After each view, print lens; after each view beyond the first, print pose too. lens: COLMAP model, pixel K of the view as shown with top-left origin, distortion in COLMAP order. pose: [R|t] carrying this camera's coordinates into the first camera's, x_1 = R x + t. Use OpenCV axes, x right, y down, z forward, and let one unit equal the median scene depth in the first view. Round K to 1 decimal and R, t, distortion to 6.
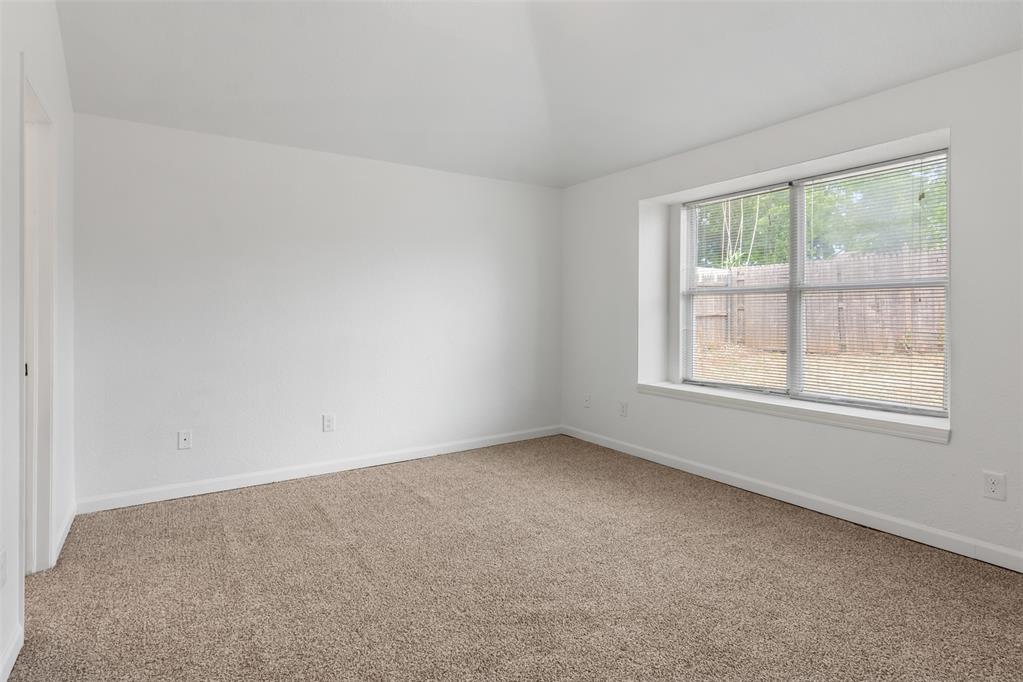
lens RADIAL K [[491.6, 0, 491.0], [0, 491.6, 315.6], [0, 0, 1]] dist [-0.000242, 0.000773]
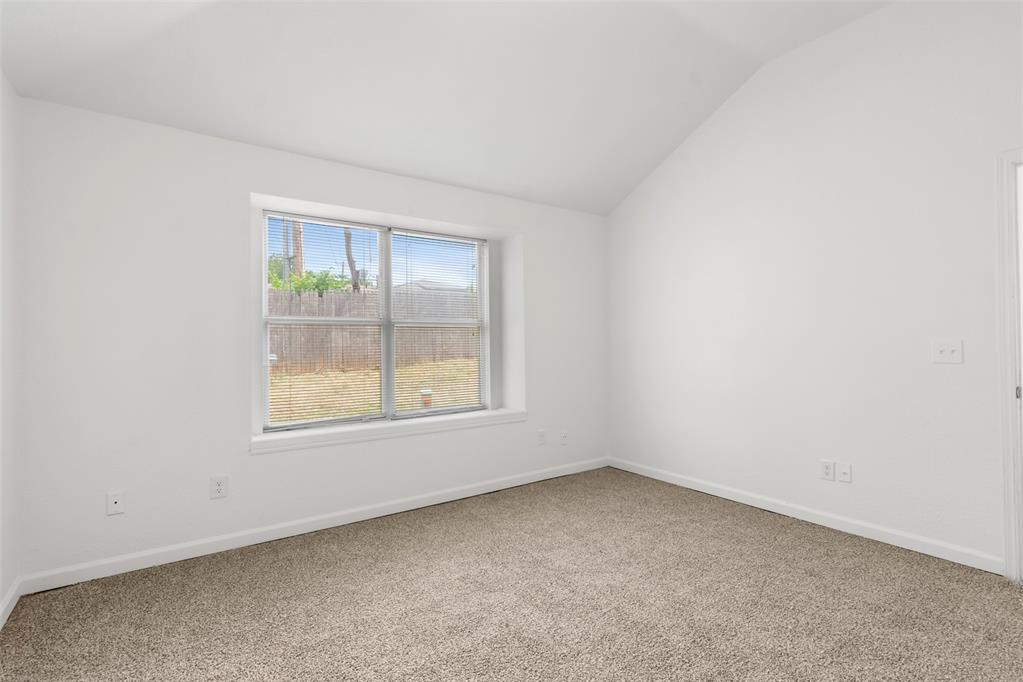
lens RADIAL K [[491.6, 0, 509.7], [0, 491.6, 335.4], [0, 0, 1]] dist [-0.000242, 0.000773]
pose [[-0.028825, 0.007976, 0.999553, -0.571500], [0.013079, 0.999886, -0.007601, -0.013829], [-0.999499, 0.012854, -0.028926, 0.831551]]
